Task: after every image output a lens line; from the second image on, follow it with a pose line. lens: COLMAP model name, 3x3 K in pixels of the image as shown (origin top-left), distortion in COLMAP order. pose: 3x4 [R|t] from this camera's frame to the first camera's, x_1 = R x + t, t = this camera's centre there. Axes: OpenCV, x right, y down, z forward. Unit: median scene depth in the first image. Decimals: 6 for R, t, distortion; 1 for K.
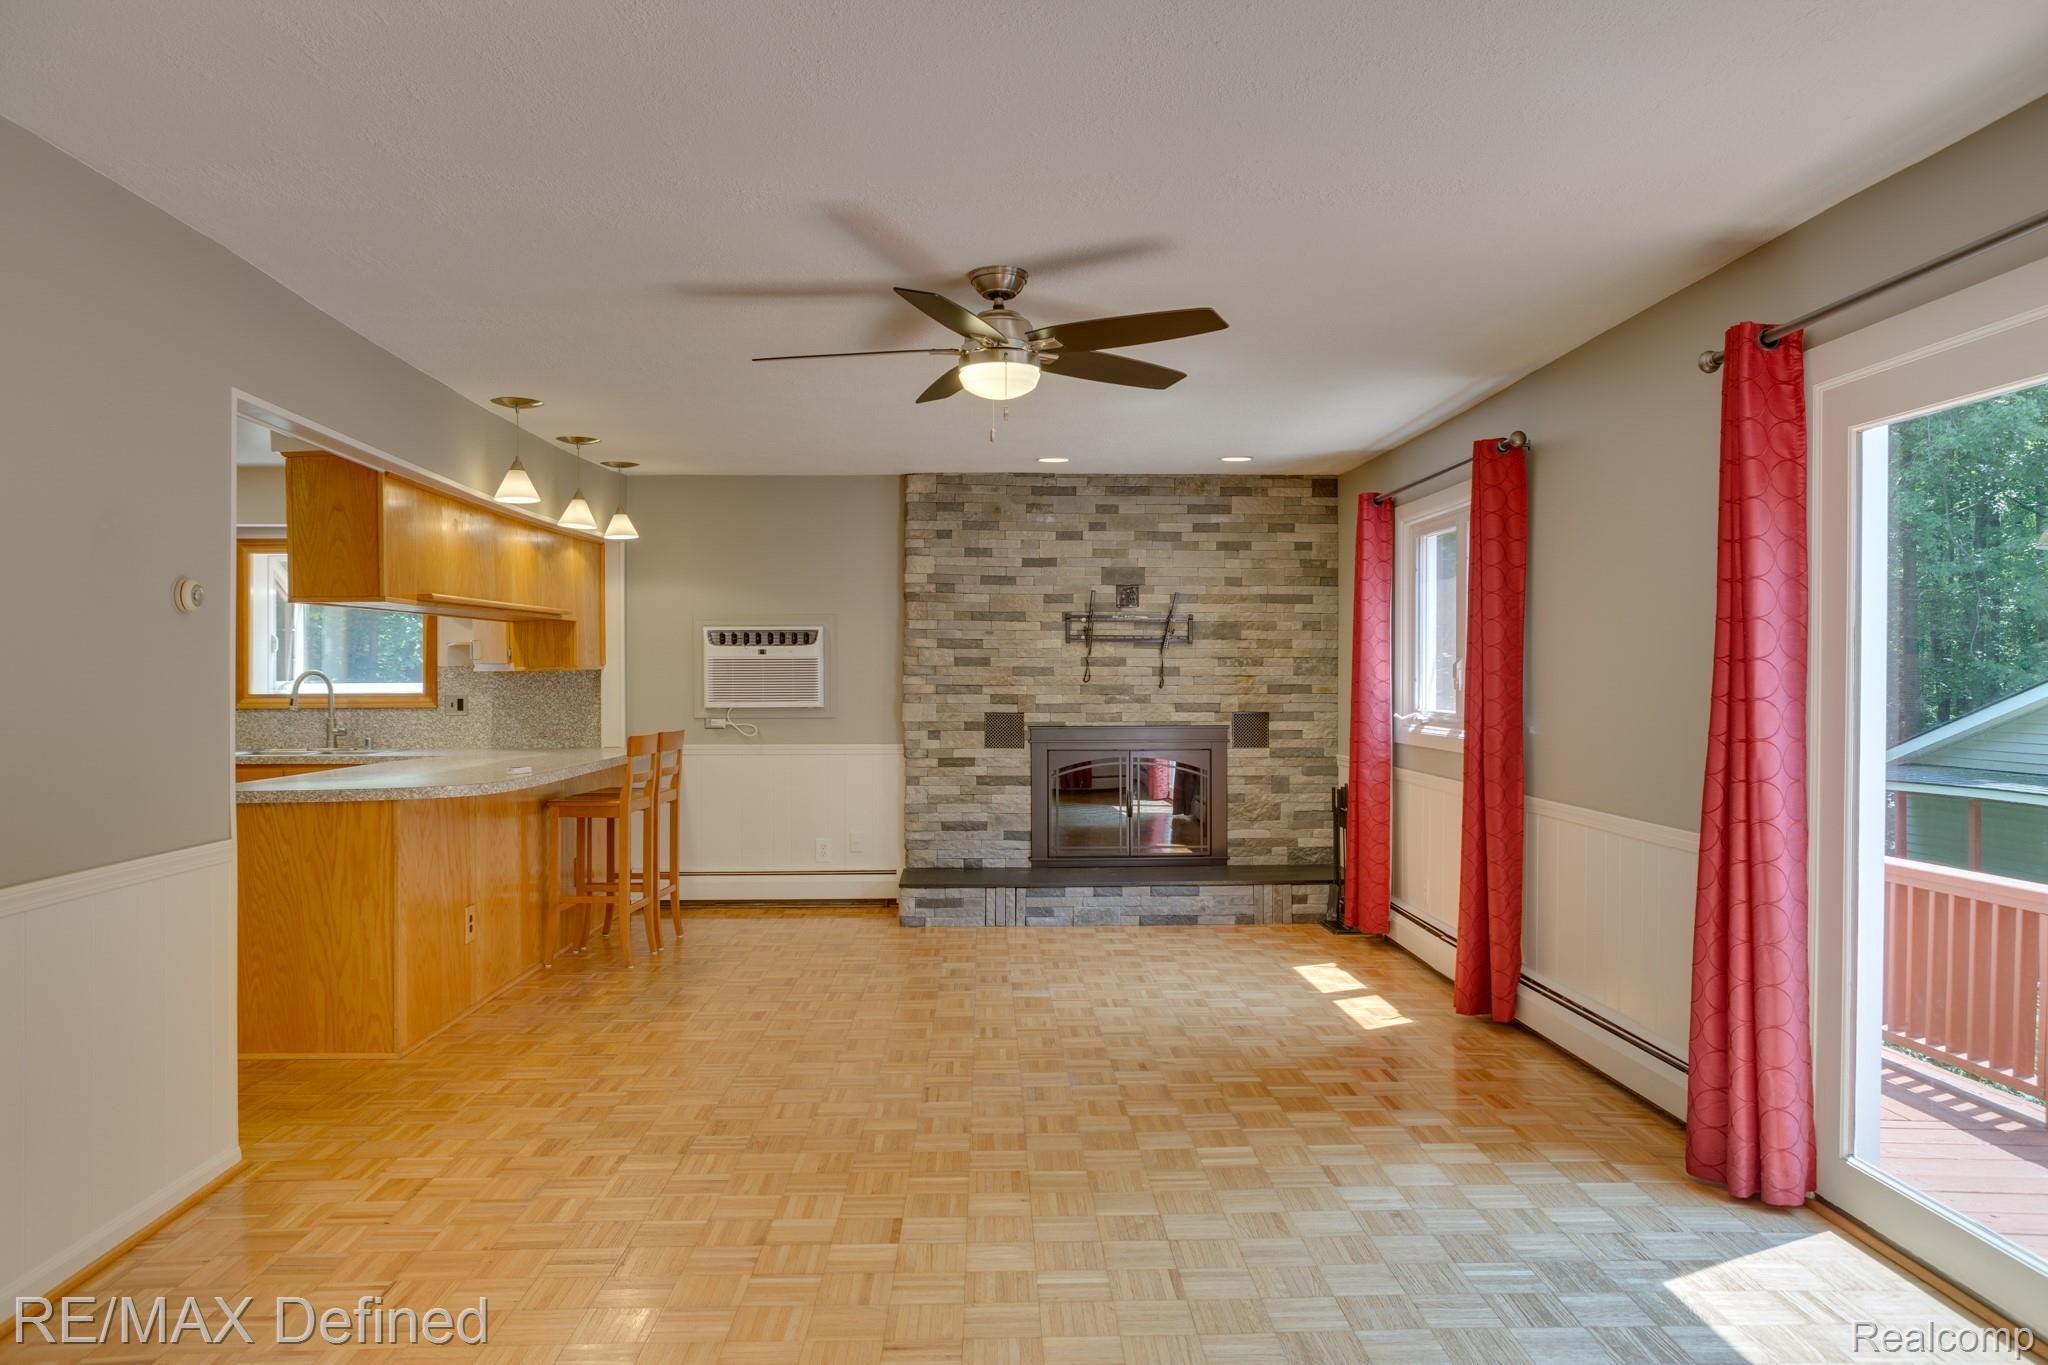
lens RADIAL K [[1413.4, 0, 1028.3], [0, 1413.4, 682.0], [0, 0, 1]] dist [-0.008792, -0.002938]
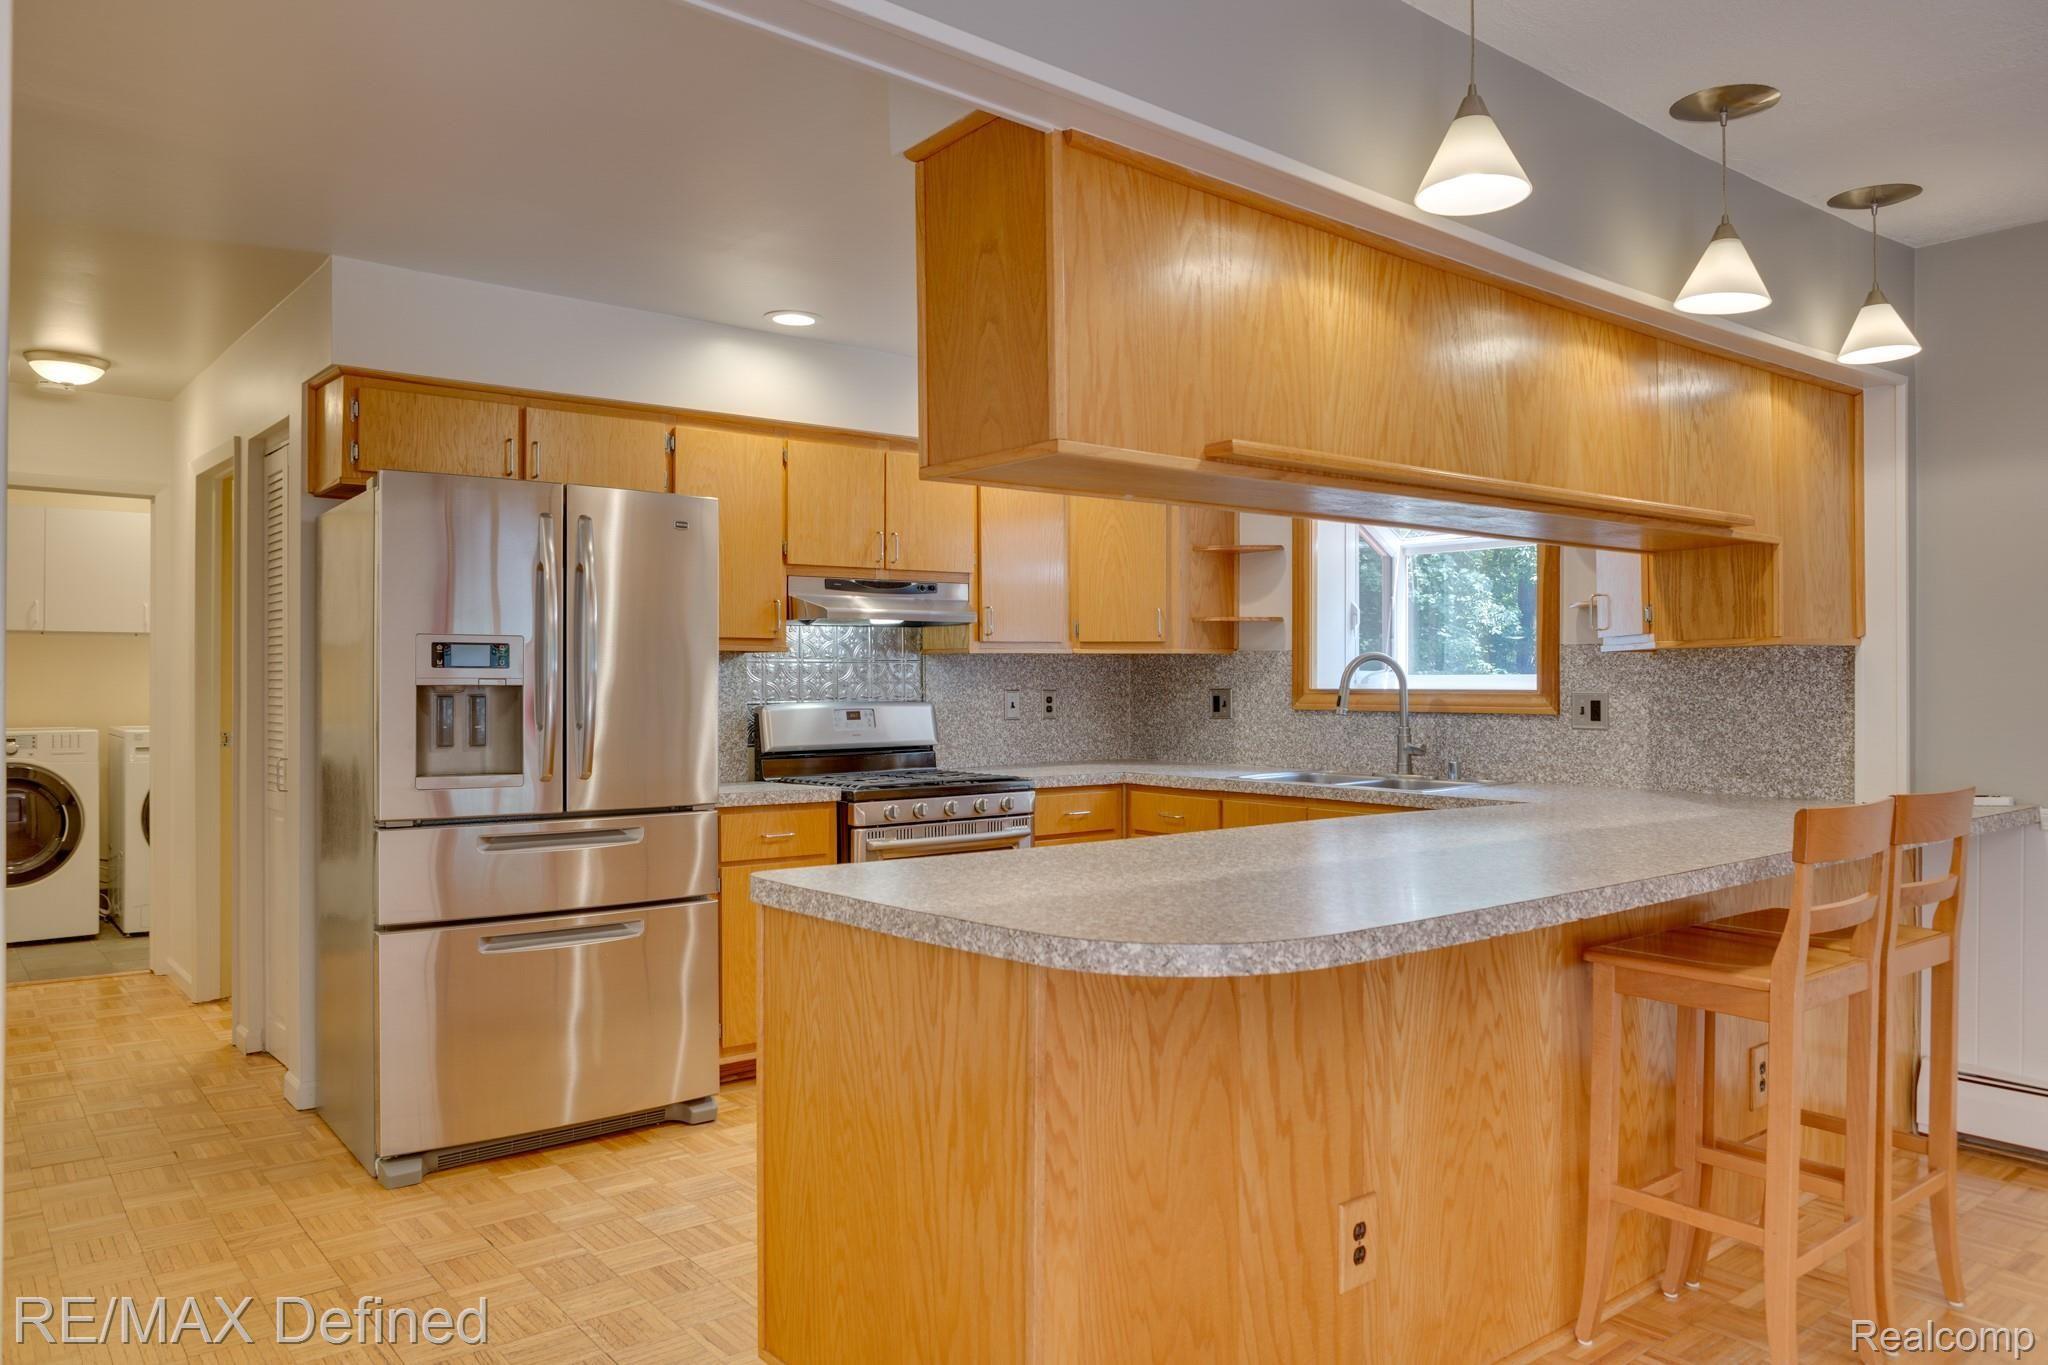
lens RADIAL K [[1413.4, 0, 1027.1], [0, 1413.4, 672.1], [0, 0, 1]] dist [-0.008792, -0.002938]
pose [[0.613938, 0.000074, -0.789354, -0.089372], [-0.006590, 0.999966, -0.005032, 0.004660], [0.789326, 0.008291, 0.613918, 0.463018]]
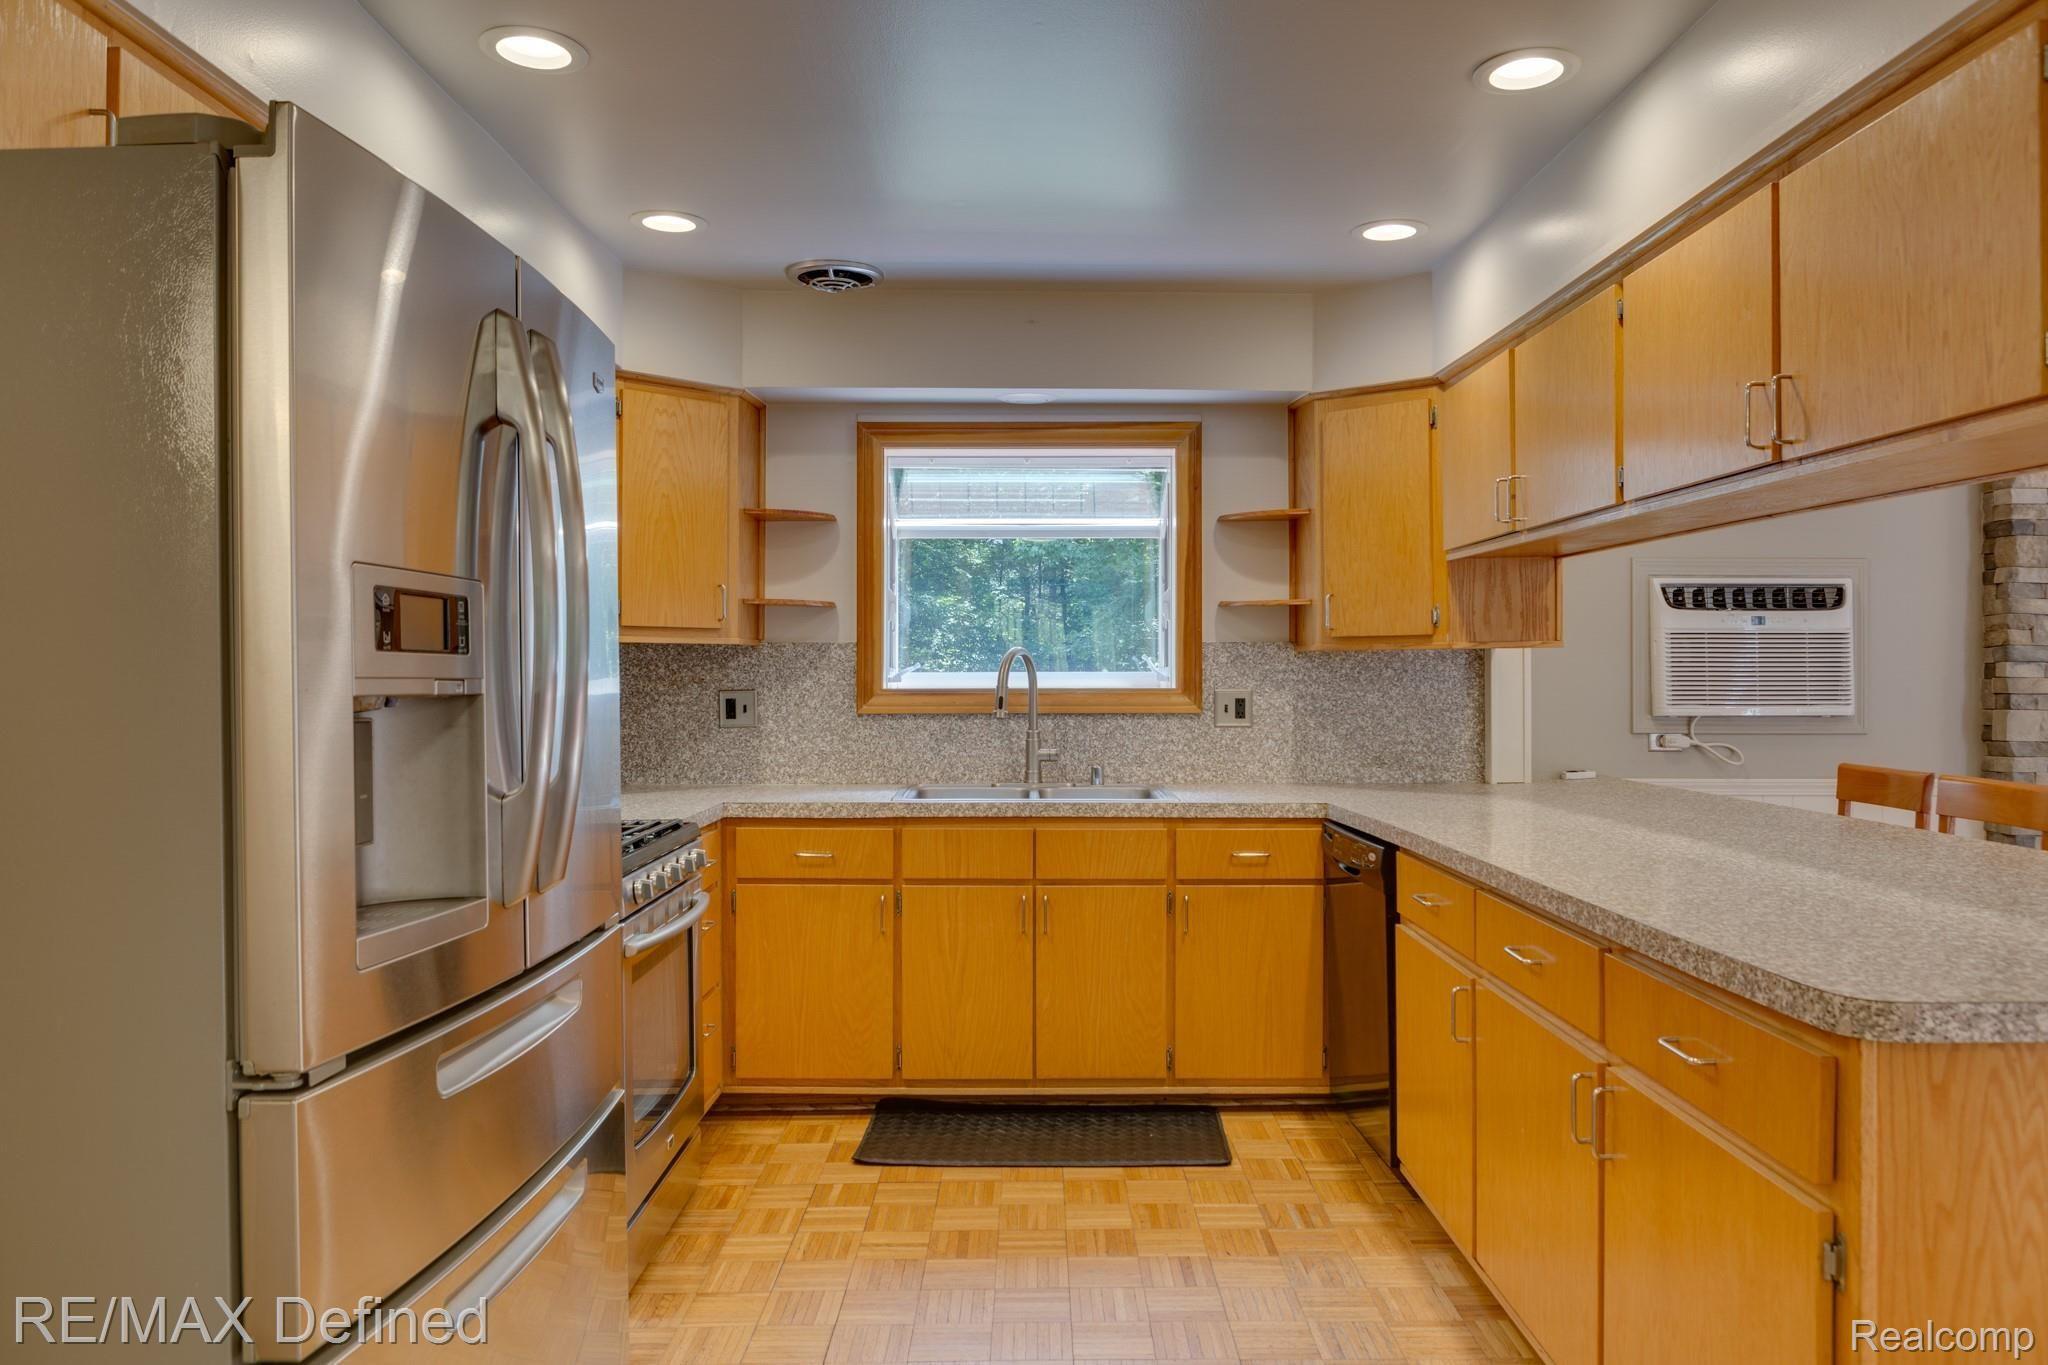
lens RADIAL K [[1413.4, 0, 1020.0], [0, 1413.4, 669.1], [0, 0, 1]] dist [-0.008792, -0.002938]
pose [[0.999970, 0.004104, -0.006551, -0.492402], [-0.004168, 0.999944, -0.009737, 0.005809], [0.006510, 0.009764, 0.999931, 0.414659]]
